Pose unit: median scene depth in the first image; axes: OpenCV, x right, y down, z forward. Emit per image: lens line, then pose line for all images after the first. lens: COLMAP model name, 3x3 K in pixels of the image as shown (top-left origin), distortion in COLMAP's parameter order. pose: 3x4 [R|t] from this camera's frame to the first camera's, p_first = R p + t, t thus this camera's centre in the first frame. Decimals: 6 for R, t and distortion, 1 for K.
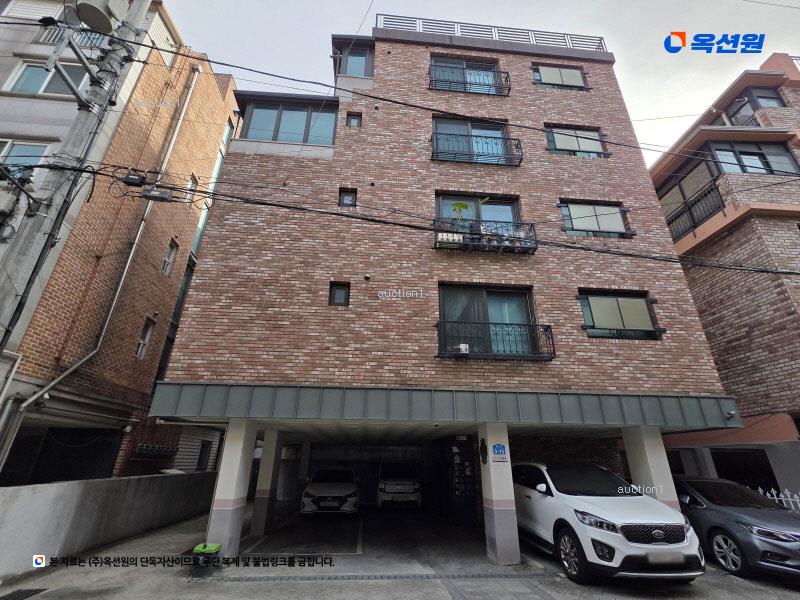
lens RADIAL K [[370.1, 0, 394.1], [0, 370.1, 299.3], [0, 0, 1]] dist [0.003105, -0.000089]
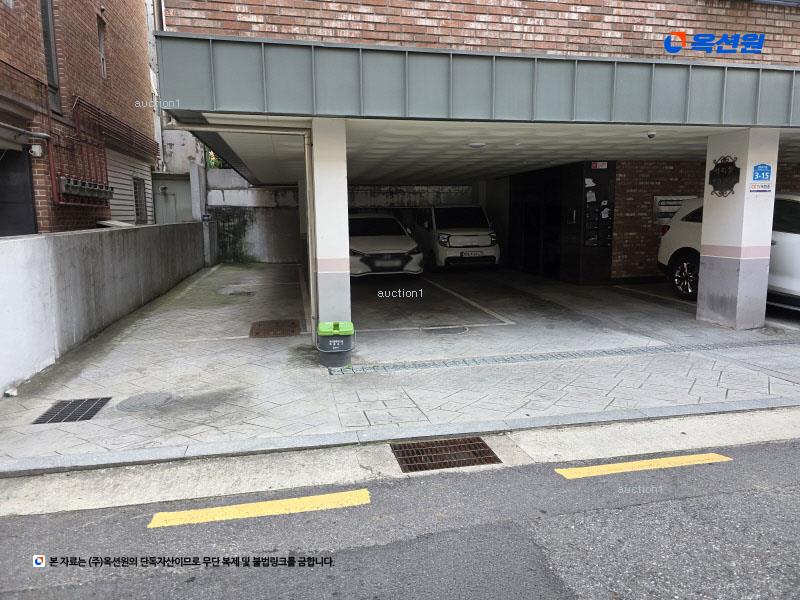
lens RADIAL K [[545.9, 0, 411.6], [0, 545.9, 281.5], [0, 0, 1]] dist [0.023986, -0.005556]
pose [[0.991467, -0.034433, 0.125729, -0.353410], [-0.034799, 0.859572, 0.509828, 0.108368], [-0.125628, -0.509853, 0.851039, 0.197384]]
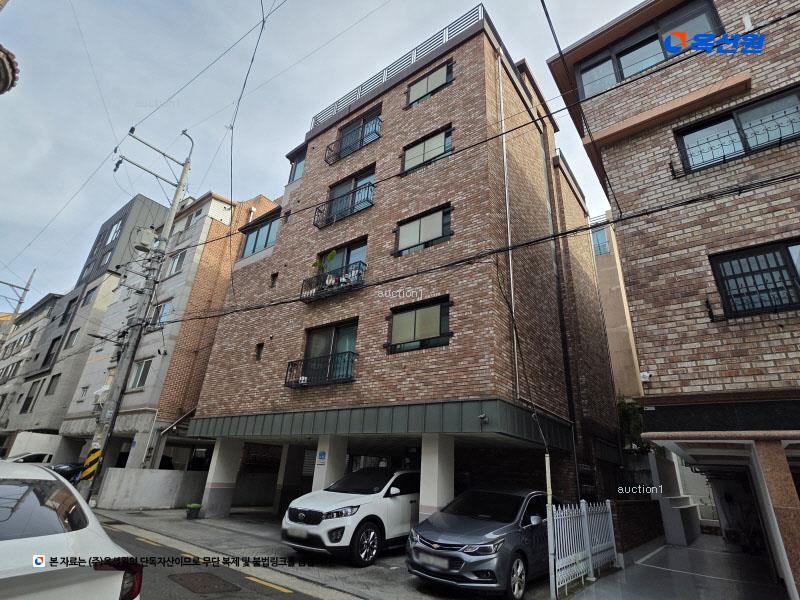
lens RADIAL K [[402.4, 0, 402.3], [0, 402.4, 295.3], [0, 0, 1]] dist [-0.002773, -0.000196]
pose [[0.741497, -0.245804, -0.624309, 1.340593], [0.231752, 0.967038, -0.105489, 0.068279], [0.629661, -0.066465, 0.774022, 0.108833]]
